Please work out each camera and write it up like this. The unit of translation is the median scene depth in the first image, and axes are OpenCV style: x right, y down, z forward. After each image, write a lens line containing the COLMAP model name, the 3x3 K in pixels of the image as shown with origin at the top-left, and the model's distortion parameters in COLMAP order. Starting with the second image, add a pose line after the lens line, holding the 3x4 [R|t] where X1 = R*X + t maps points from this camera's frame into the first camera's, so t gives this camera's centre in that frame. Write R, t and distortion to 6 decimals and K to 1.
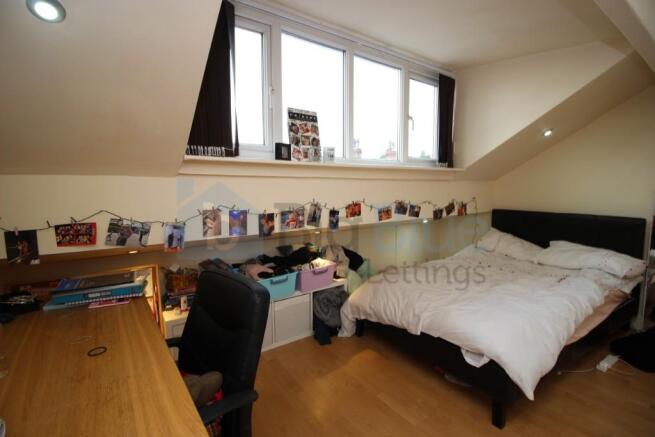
lens RADIAL K [[316.3, 0, 327.3], [0, 316.3, 214.7], [0, 0, 1]] dist [0.003115, 0.000210]
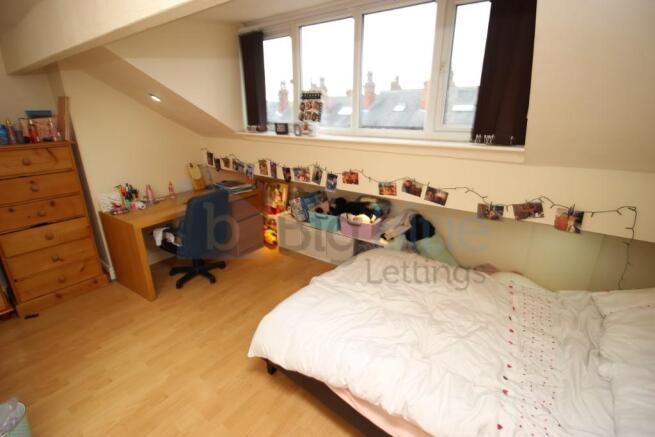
lens RADIAL K [[316.3, 0, 328.9], [0, 316.3, 220.7], [0, 0, 1]] dist [0.003115, 0.000210]
pose [[0.297674, 0.324218, -0.897927, 1.121315], [-0.079173, 0.945709, 0.315224, -0.219330], [0.951379, -0.022742, 0.307182, 0.607197]]
